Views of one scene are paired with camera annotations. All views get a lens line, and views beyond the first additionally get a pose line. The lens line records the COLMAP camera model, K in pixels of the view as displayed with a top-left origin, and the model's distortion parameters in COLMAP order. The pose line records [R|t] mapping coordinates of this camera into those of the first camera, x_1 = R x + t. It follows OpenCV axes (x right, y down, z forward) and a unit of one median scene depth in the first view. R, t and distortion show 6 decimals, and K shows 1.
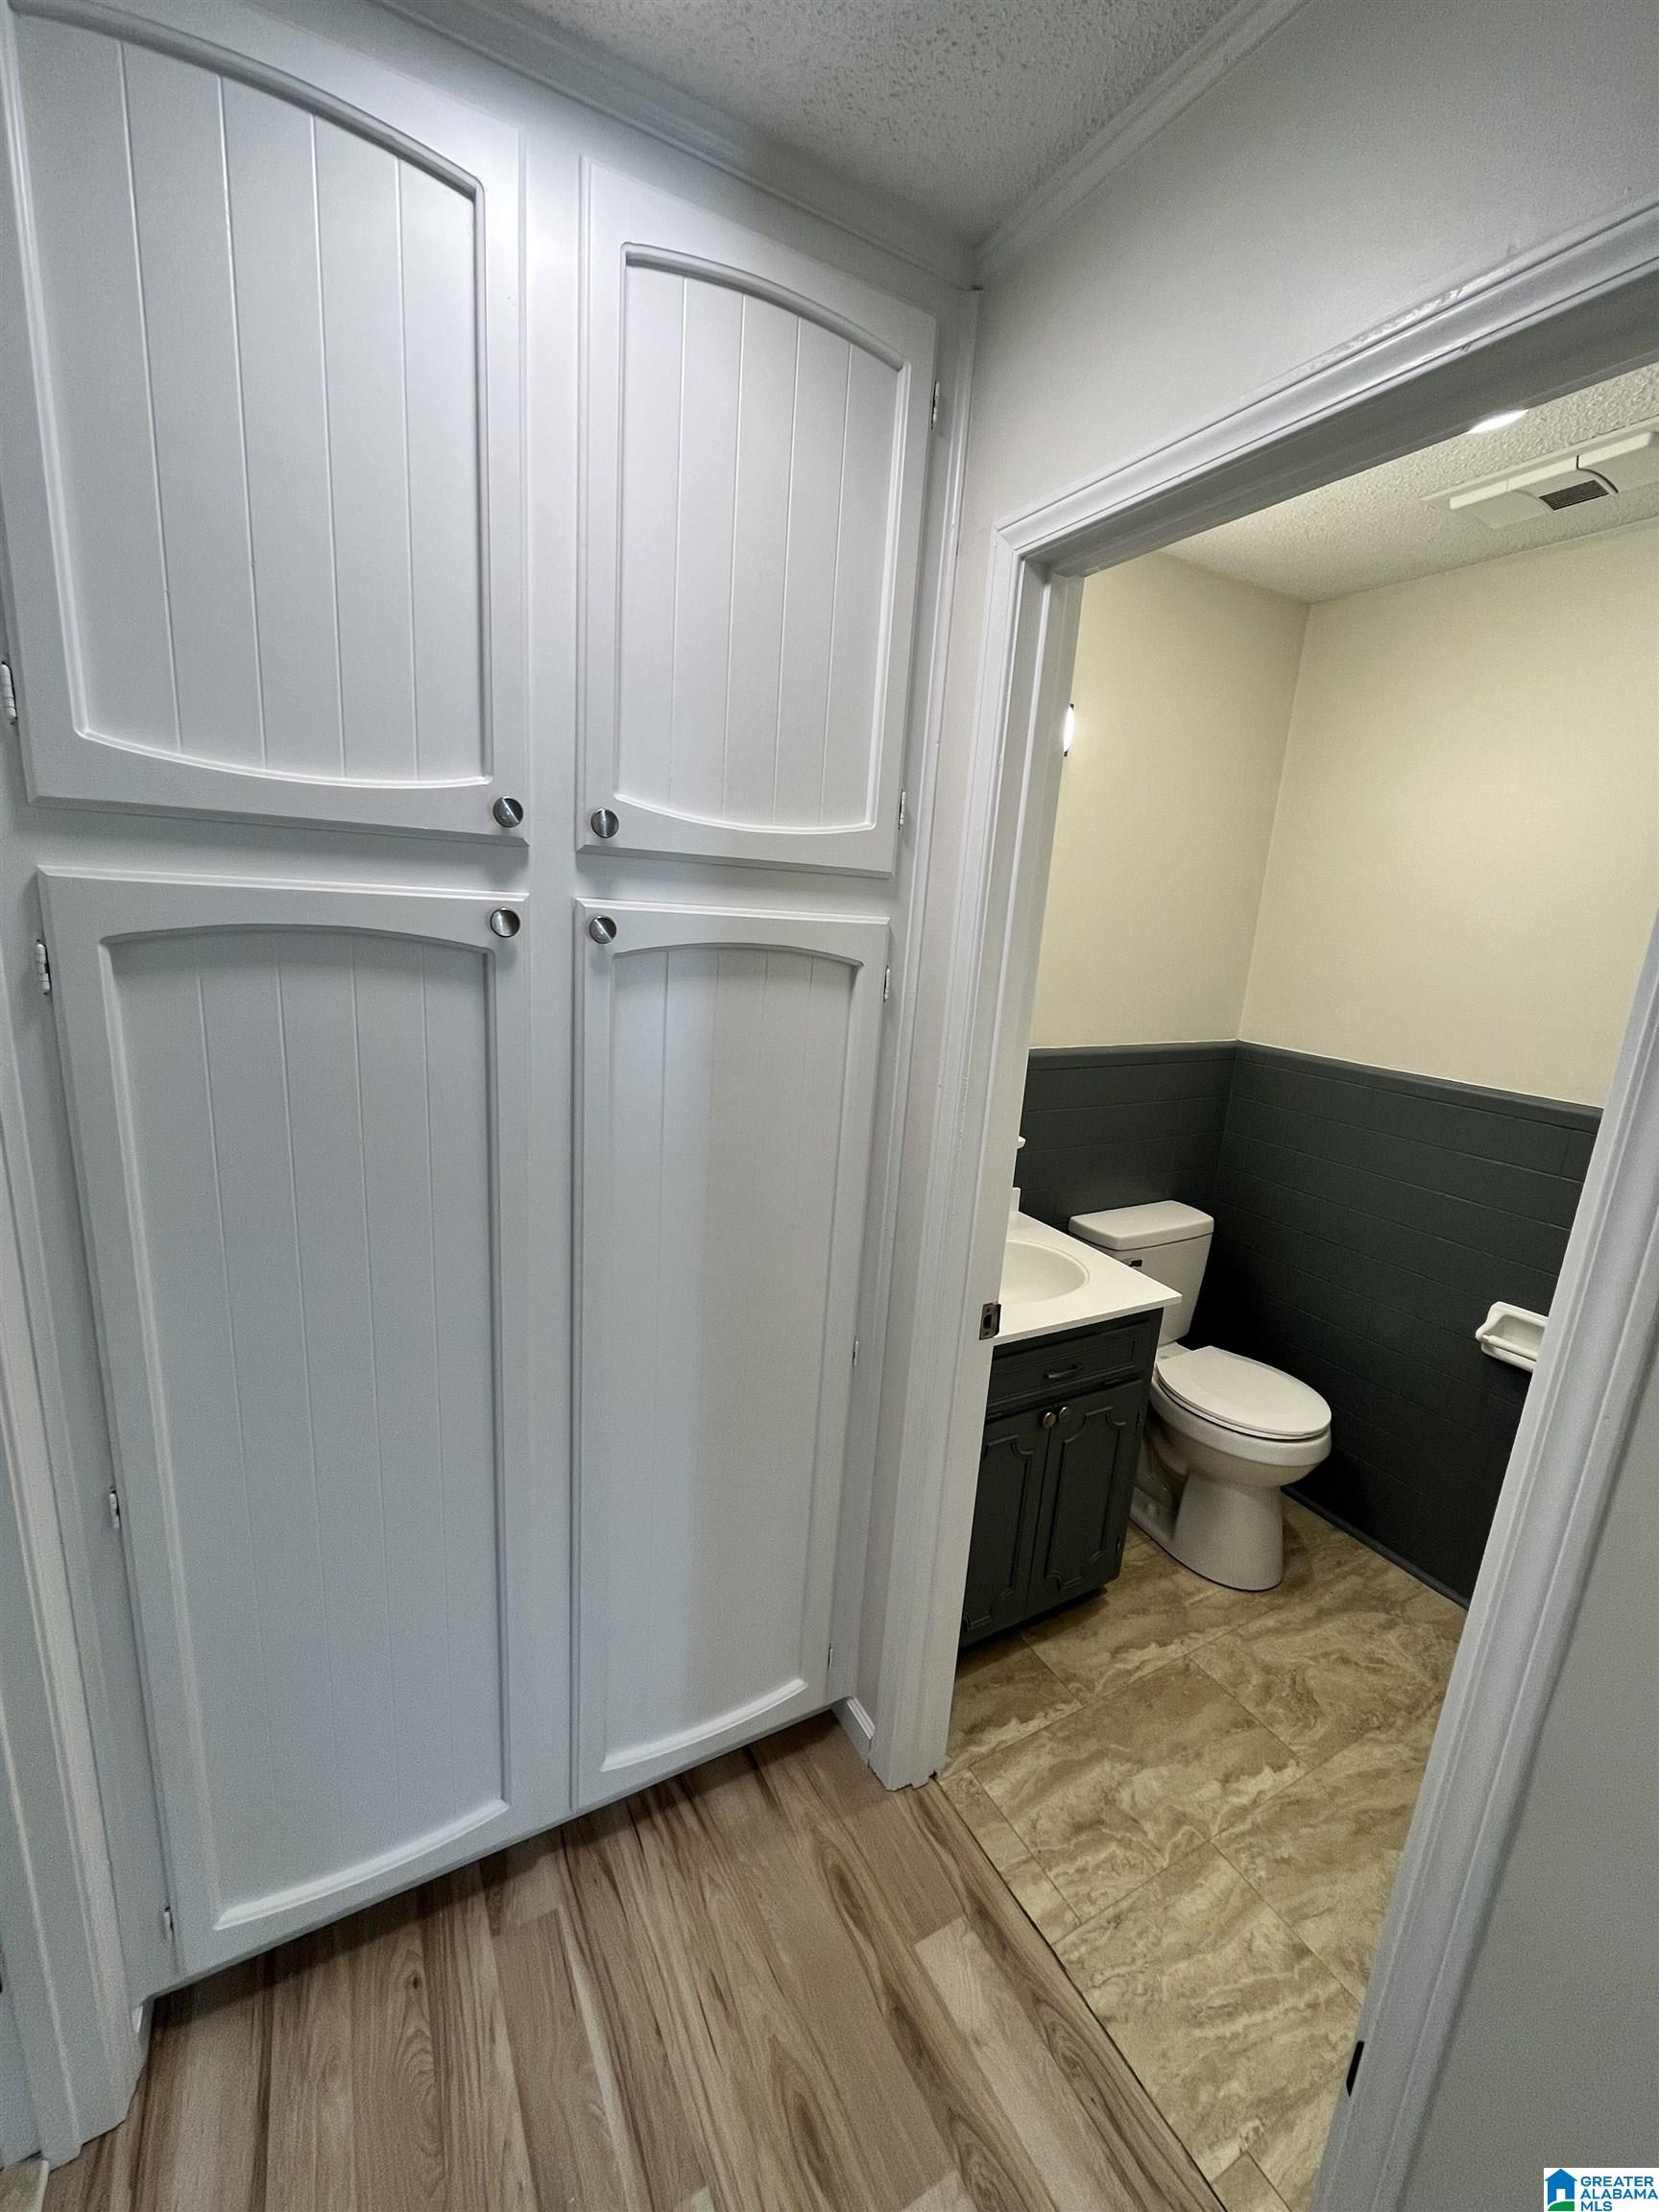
lens RADIAL K [[905.8, 0, 836.3], [0, 905.8, 1109.8], [0, 0, 1]] dist [-0.000290, -0.000097]
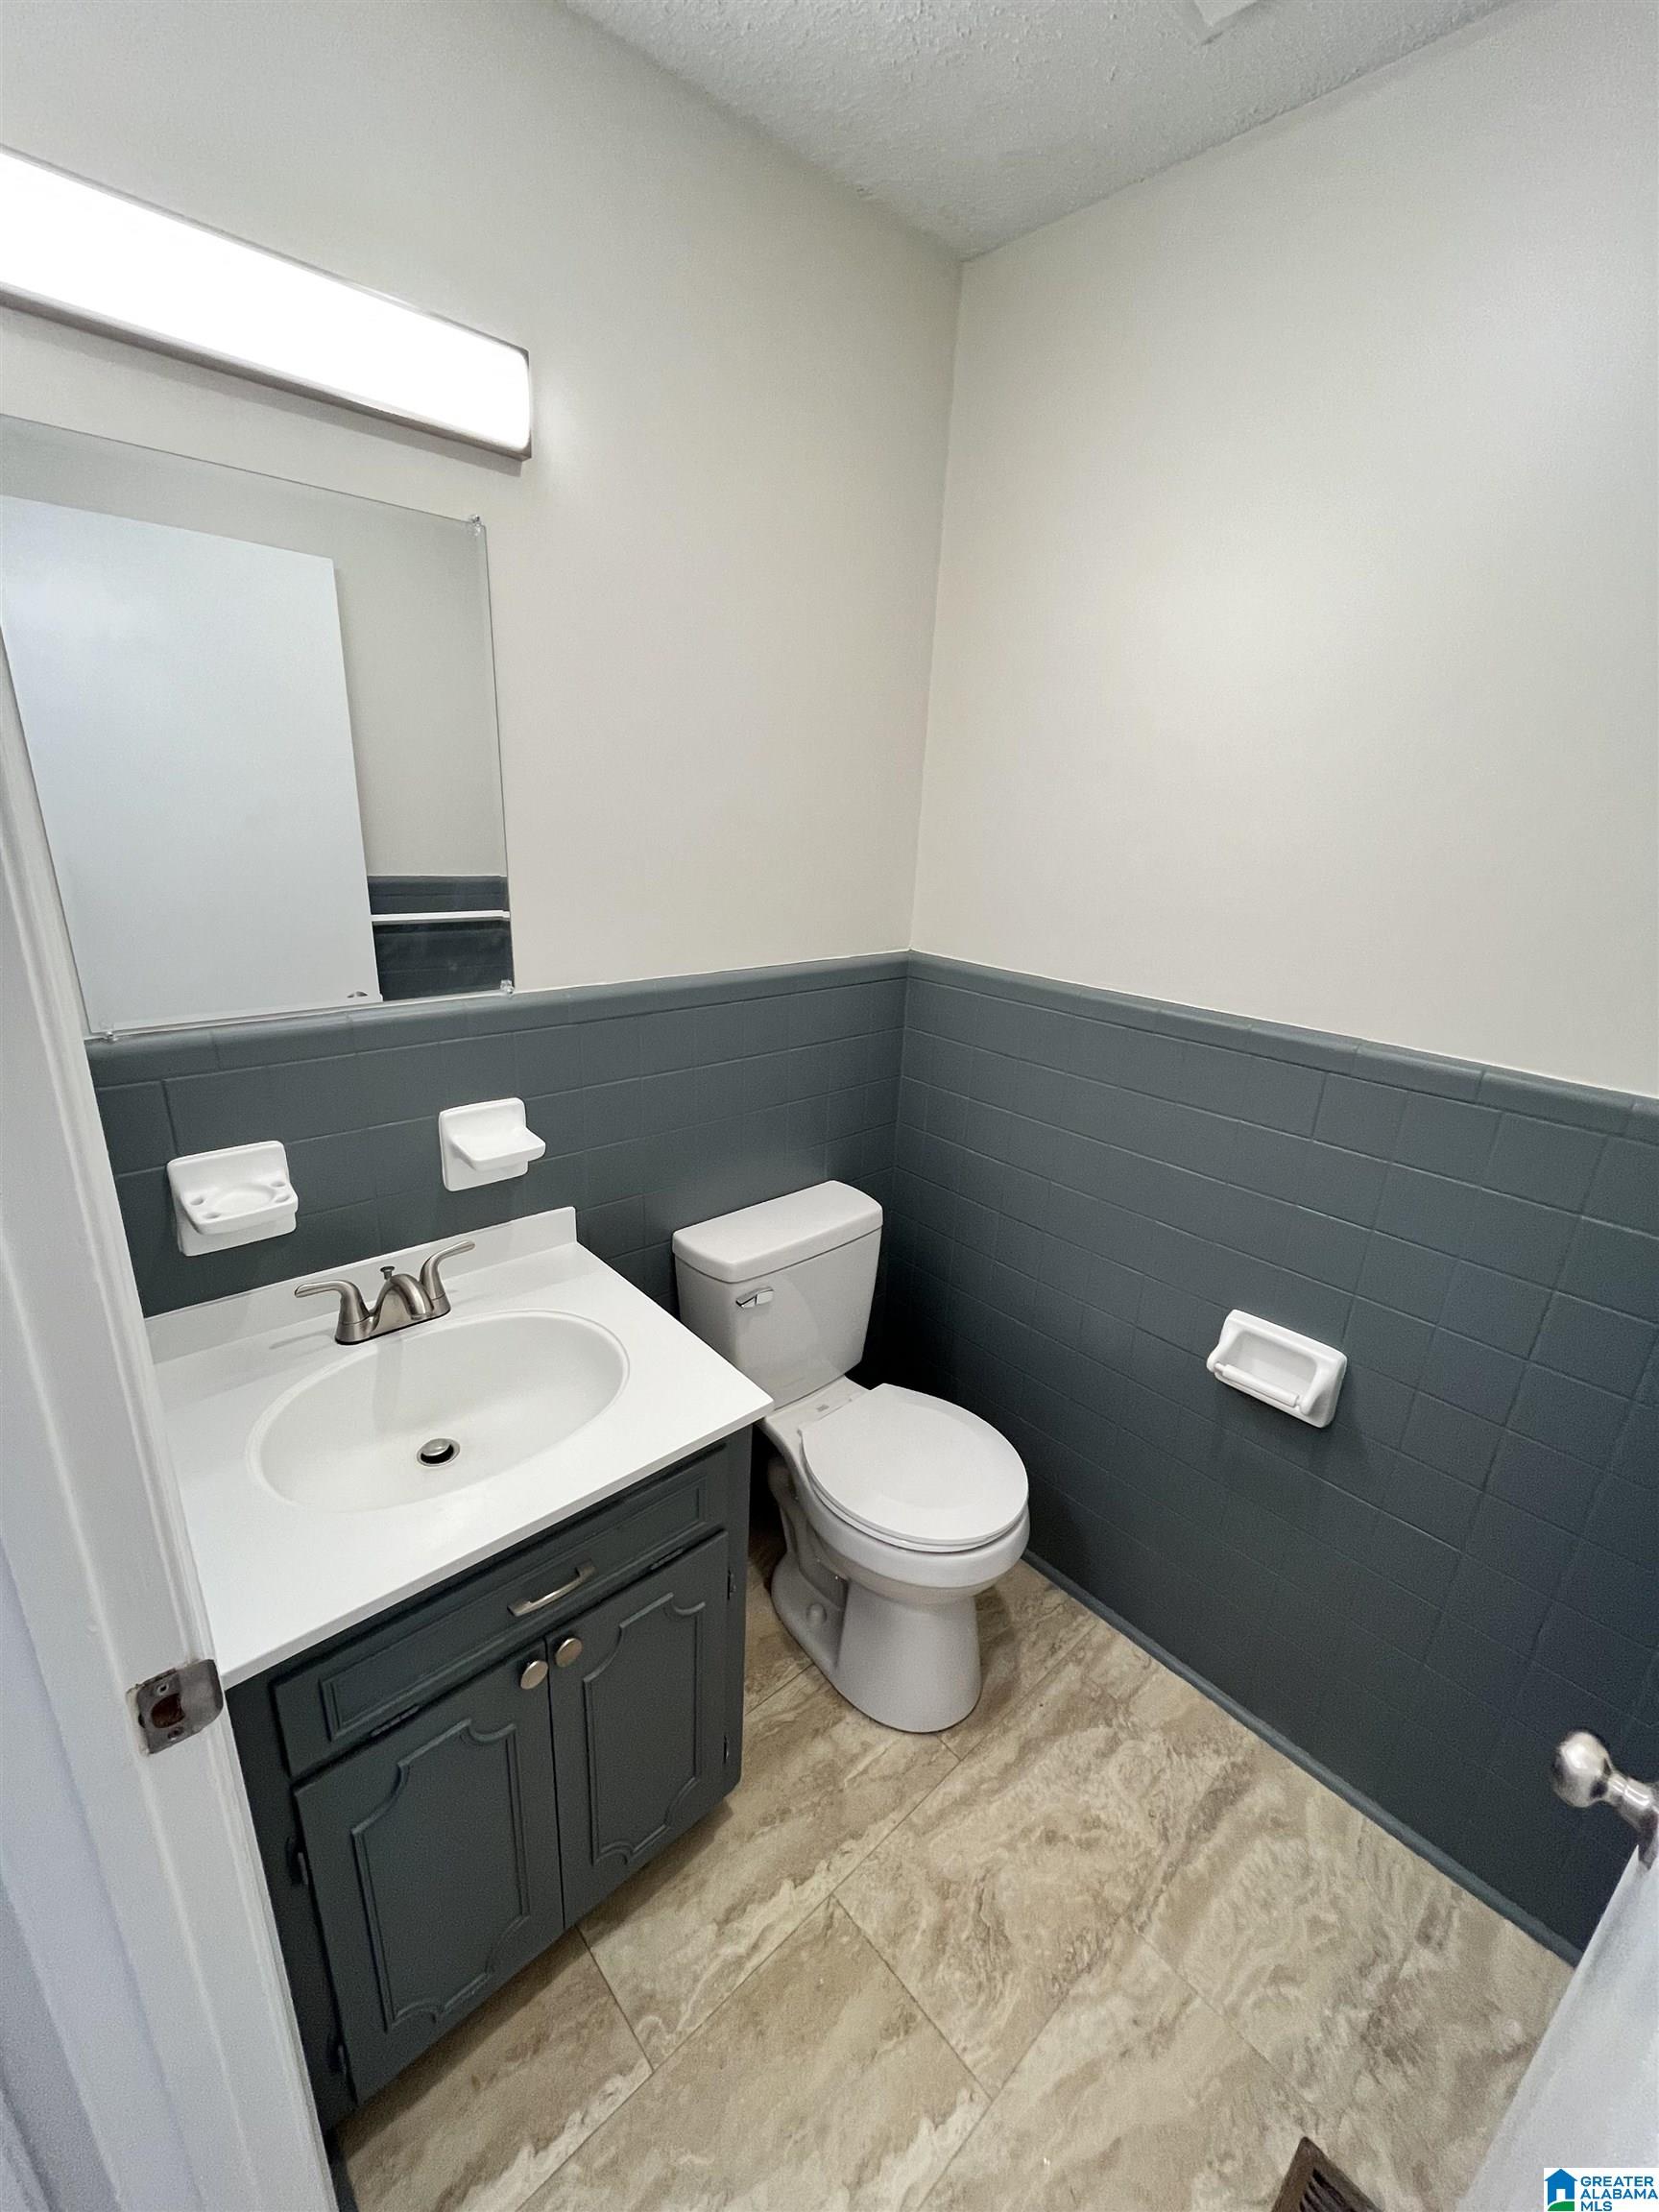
lens RADIAL K [[890.8, 0, 829.5], [0, 890.8, 1106.0], [0, 0, 1]] dist [-0.000463, 0.000012]
pose [[0.975523, -0.084595, 0.202977, 0.288939], [0.063184, 0.991949, 0.109747, -0.050531], [-0.210627, -0.094236, 0.973014, 0.395919]]
